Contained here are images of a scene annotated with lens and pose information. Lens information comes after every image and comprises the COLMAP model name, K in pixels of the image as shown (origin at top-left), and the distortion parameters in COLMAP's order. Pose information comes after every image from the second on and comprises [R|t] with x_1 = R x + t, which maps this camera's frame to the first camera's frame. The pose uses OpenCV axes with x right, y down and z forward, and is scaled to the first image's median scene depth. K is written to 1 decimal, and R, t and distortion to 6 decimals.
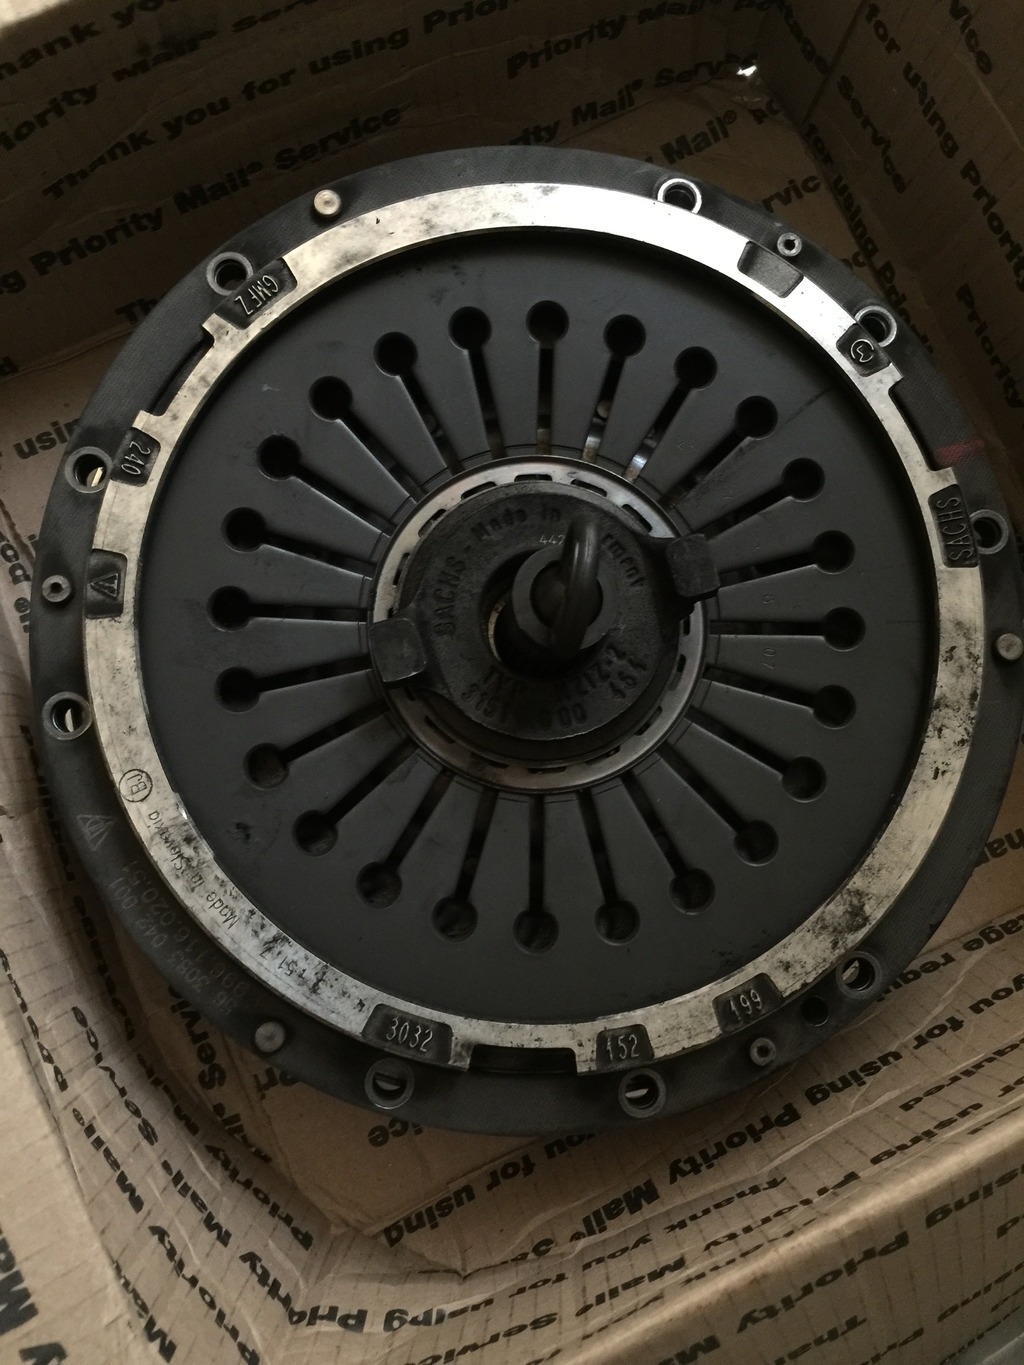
lens RADIAL K [[1055.3, 0, 541.4], [0, 1055.3, 683.4], [0, 0, 1]] dist [0.004296, -0.055241]
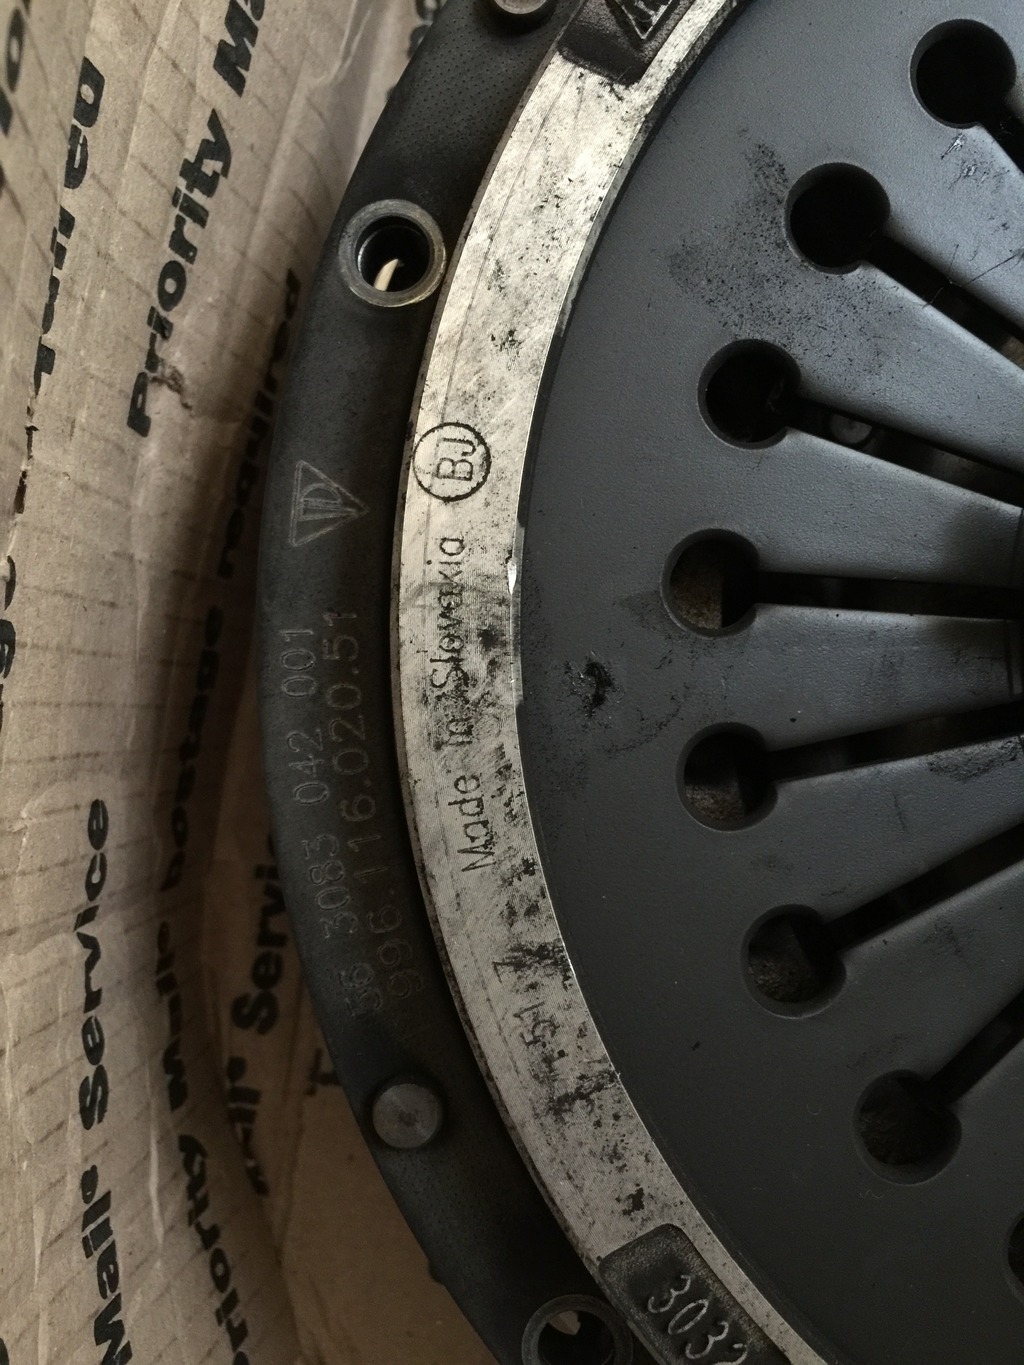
lens RADIAL K [[1055.3, 0, 541.4], [0, 1055.3, 683.4], [0, 0, 1]] dist [0.004296, -0.055241]
pose [[0.837744, 0.531209, -0.126498, -0.254200], [-0.520380, 0.846835, 0.109889, 0.106471], [0.165497, -0.026232, 0.985861, 0.588515]]
